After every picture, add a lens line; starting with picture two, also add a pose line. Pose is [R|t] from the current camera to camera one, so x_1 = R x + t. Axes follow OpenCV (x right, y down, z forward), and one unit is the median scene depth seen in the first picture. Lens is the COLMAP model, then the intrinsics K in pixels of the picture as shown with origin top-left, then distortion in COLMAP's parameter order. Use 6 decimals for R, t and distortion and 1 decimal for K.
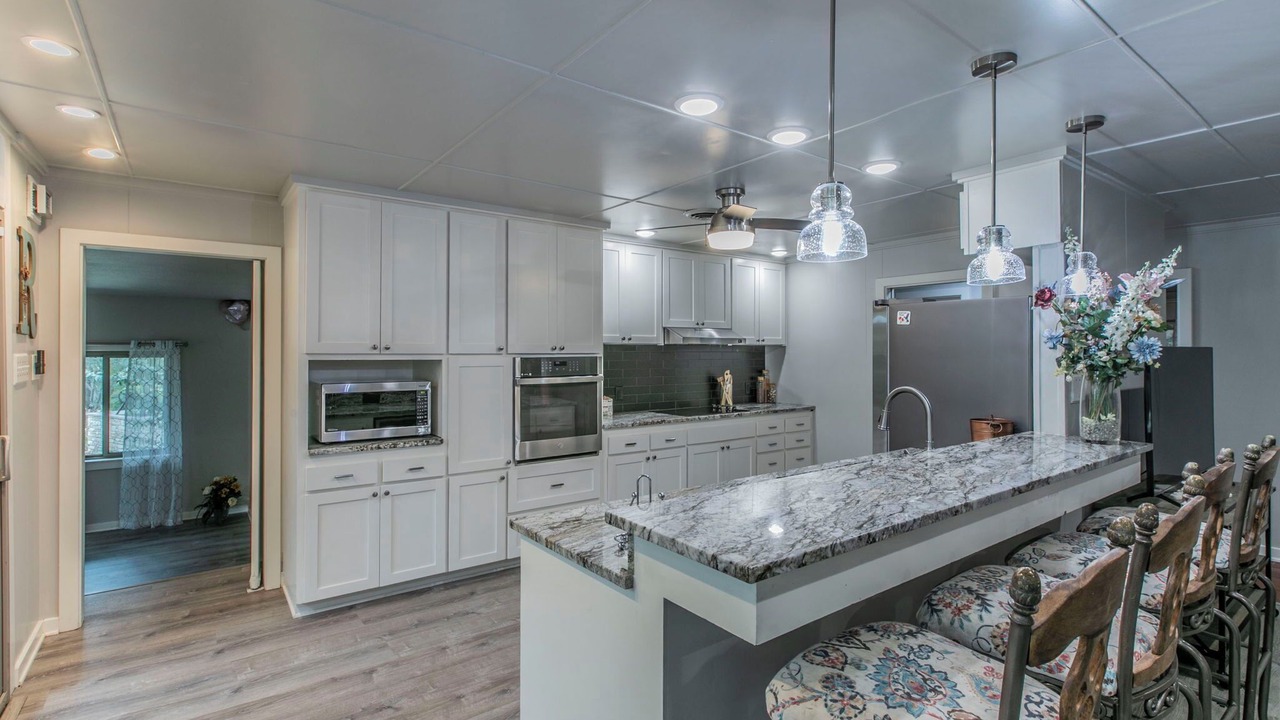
lens RADIAL K [[595.7, 0, 650.1], [0, 595.7, 354.7], [0, 0, 1]] dist [-0.003562, -0.000885]
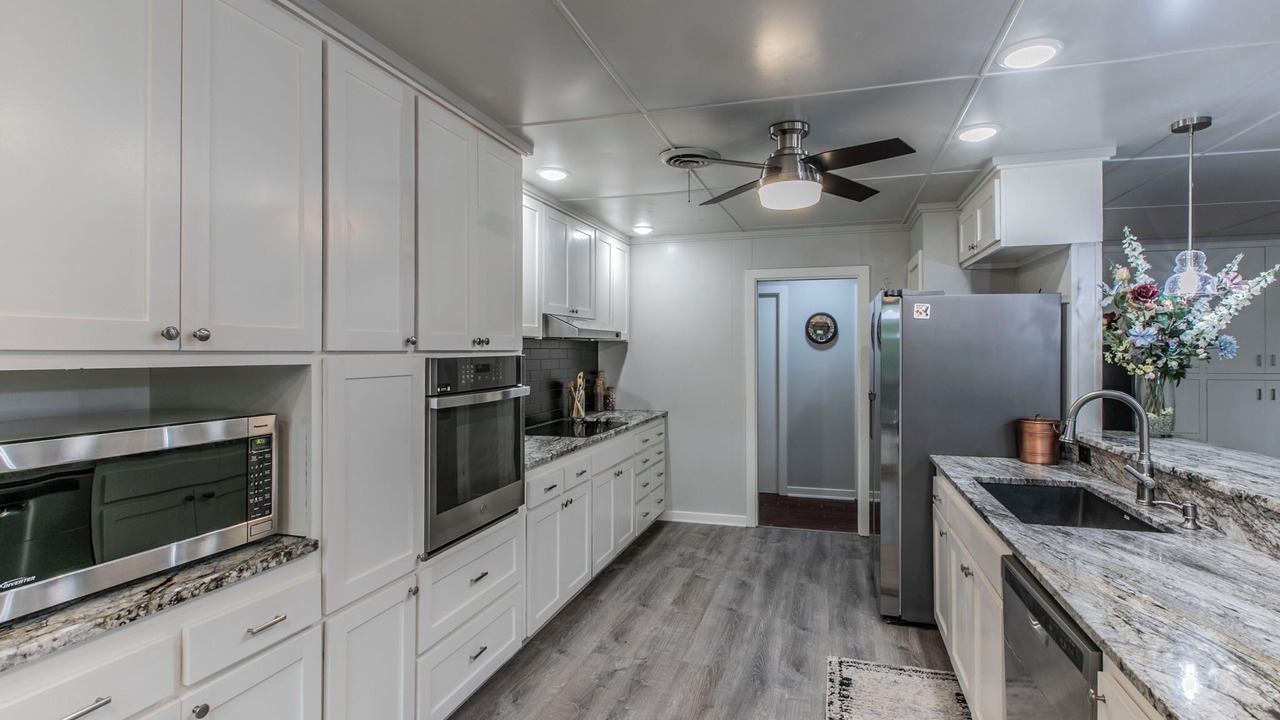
lens RADIAL K [[595.7, 0, 641.5], [0, 595.7, 356.9], [0, 0, 1]] dist [-0.003562, -0.000885]
pose [[0.801463, -0.005695, 0.598017, -0.412009], [0.001575, 0.999971, 0.007412, -0.000318], [-0.598042, -0.004999, 0.801449, 0.487680]]
